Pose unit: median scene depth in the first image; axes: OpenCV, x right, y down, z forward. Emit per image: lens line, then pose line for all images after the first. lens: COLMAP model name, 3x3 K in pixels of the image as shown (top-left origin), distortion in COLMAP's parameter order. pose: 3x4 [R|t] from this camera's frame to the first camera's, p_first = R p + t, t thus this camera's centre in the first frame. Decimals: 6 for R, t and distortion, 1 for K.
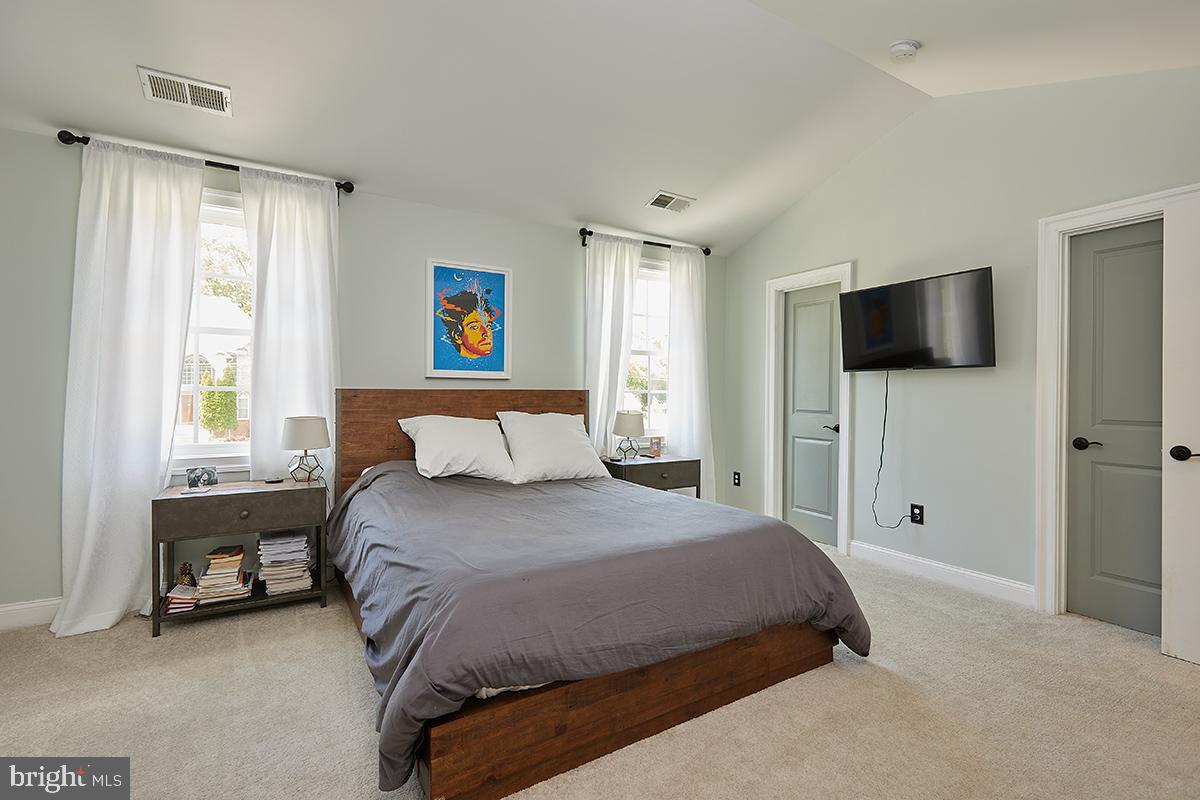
lens RADIAL K [[551.0, 0, 604.3], [0, 551.0, 394.6], [0, 0, 1]] dist [0.005568, -0.002380]
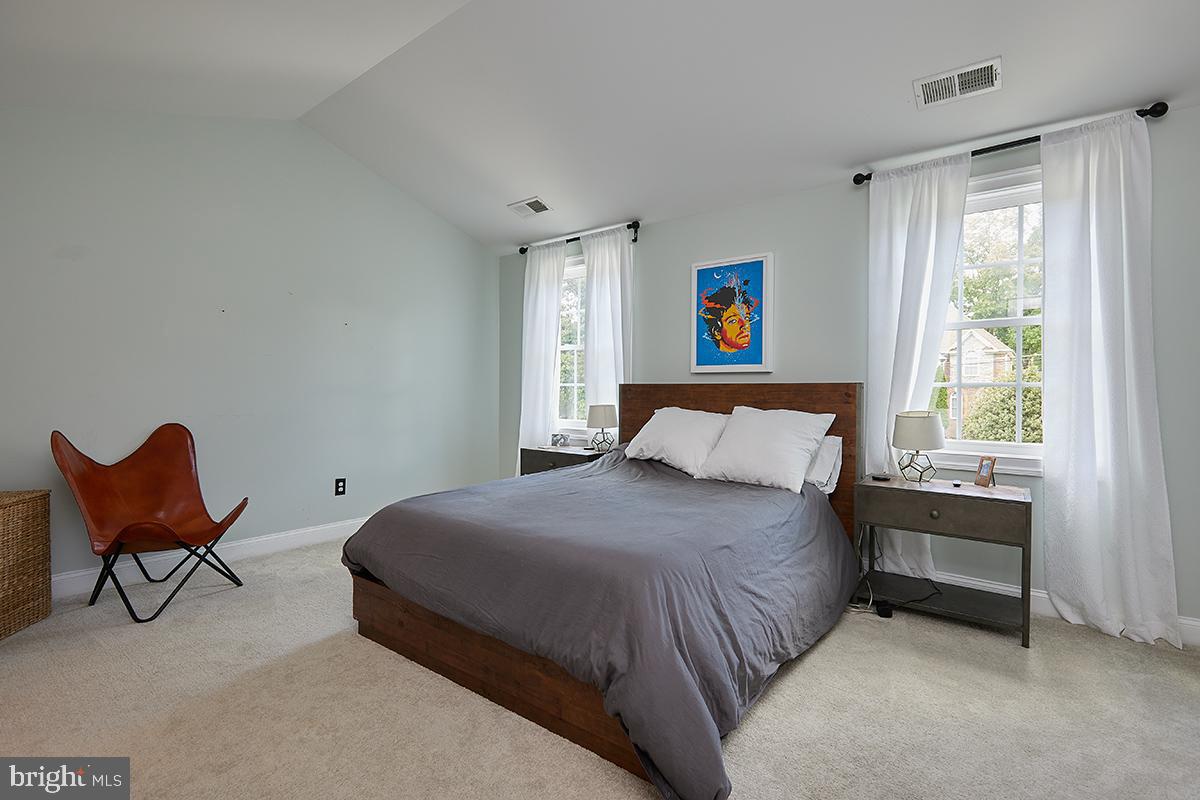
lens RADIAL K [[551.0, 0, 604.7], [0, 551.0, 392.3], [0, 0, 1]] dist [0.005568, -0.002380]
pose [[0.354108, 0.002659, -0.935201, 0.623472], [-0.006328, 0.999980, 0.000447, 0.007507], [0.935183, 0.005760, 0.354118, 0.435839]]
